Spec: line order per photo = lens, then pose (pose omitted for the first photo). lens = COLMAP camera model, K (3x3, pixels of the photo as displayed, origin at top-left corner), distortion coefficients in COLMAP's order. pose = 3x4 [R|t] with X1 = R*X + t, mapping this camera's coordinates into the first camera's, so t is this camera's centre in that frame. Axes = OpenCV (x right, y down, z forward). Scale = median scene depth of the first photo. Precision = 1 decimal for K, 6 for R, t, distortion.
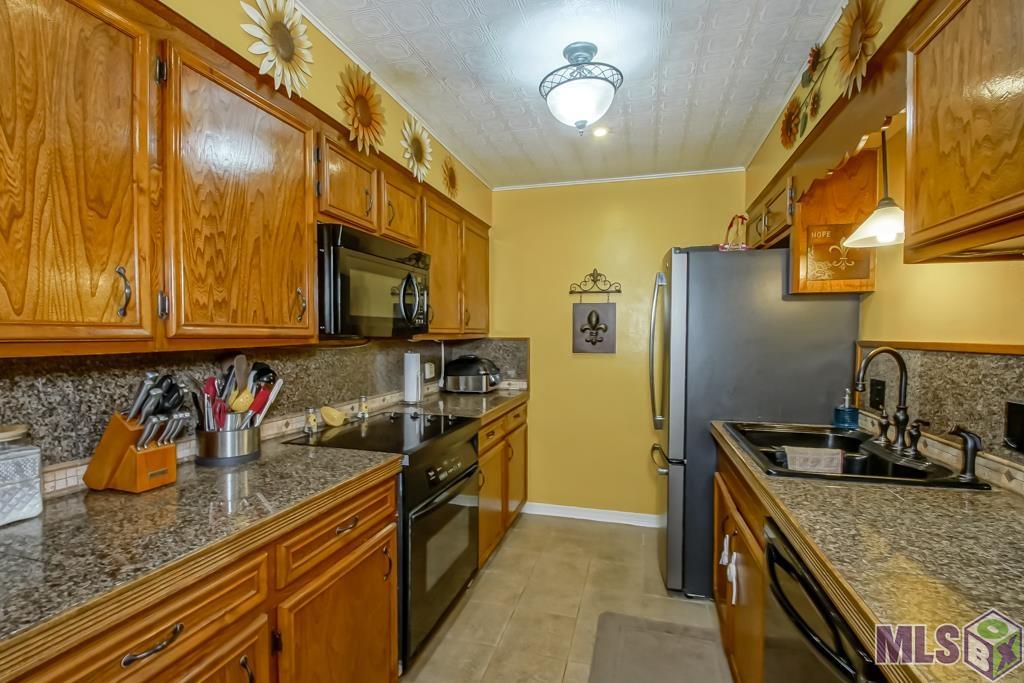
lens RADIAL K [[477.5, 0, 512.2], [0, 477.5, 353.0], [0, 0, 1]] dist [-0.004167, -0.001458]
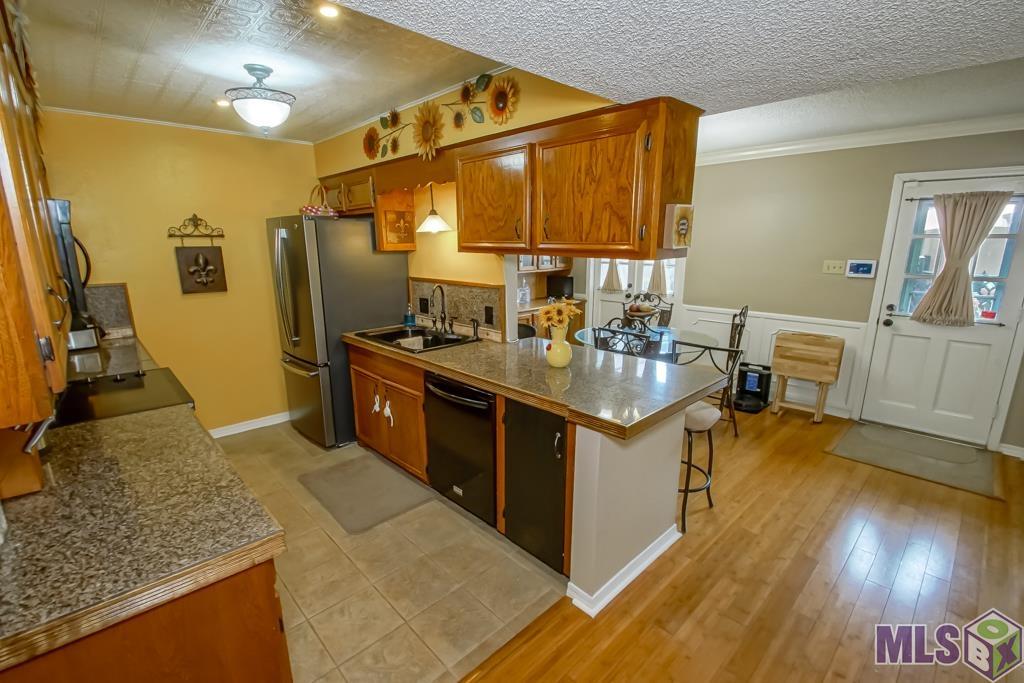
lens RADIAL K [[447.2, 0, 494.6], [0, 447.2, 347.8], [0, 0, 1]] dist [0.002017, -0.011354]
pose [[0.532298, -0.195627, 0.823644, -0.583319], [0.038154, 0.977489, 0.207509, -0.106614], [-0.845697, -0.079031, 0.527779, -0.207880]]
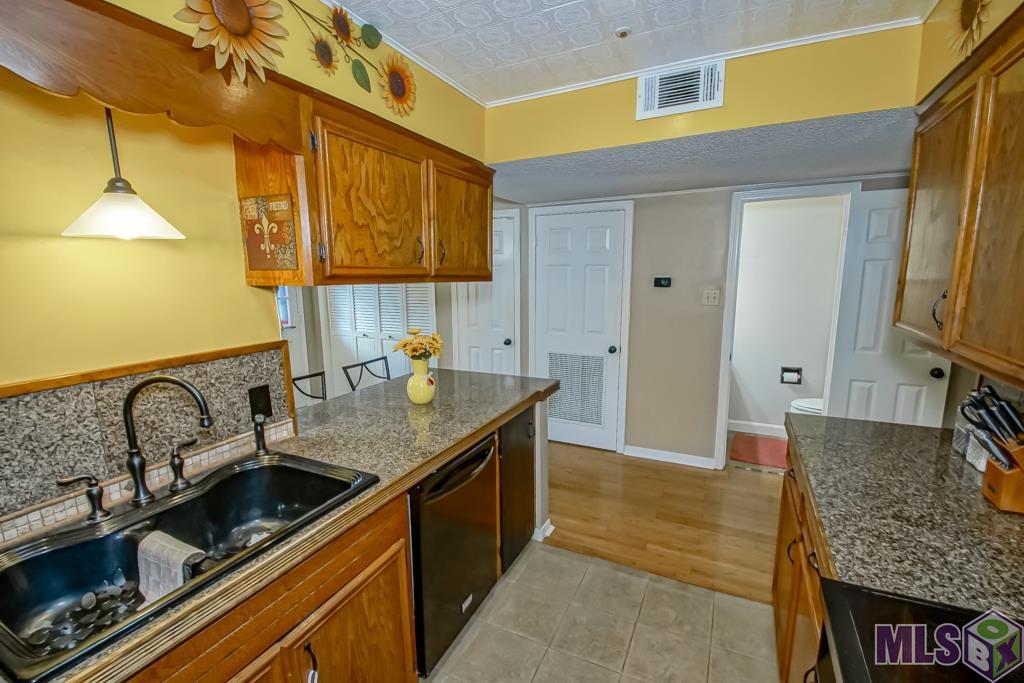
lens RADIAL K [[462.3, 0, 504.6], [0, 462.3, 345.7], [0, 0, 1]] dist [0.000642, -0.000401]
pose [[-0.979605, -0.028321, 0.198927, 0.048852], [0.012731, 0.979280, 0.202108, -0.163477], [-0.200529, 0.200519, -0.958948, 1.252725]]
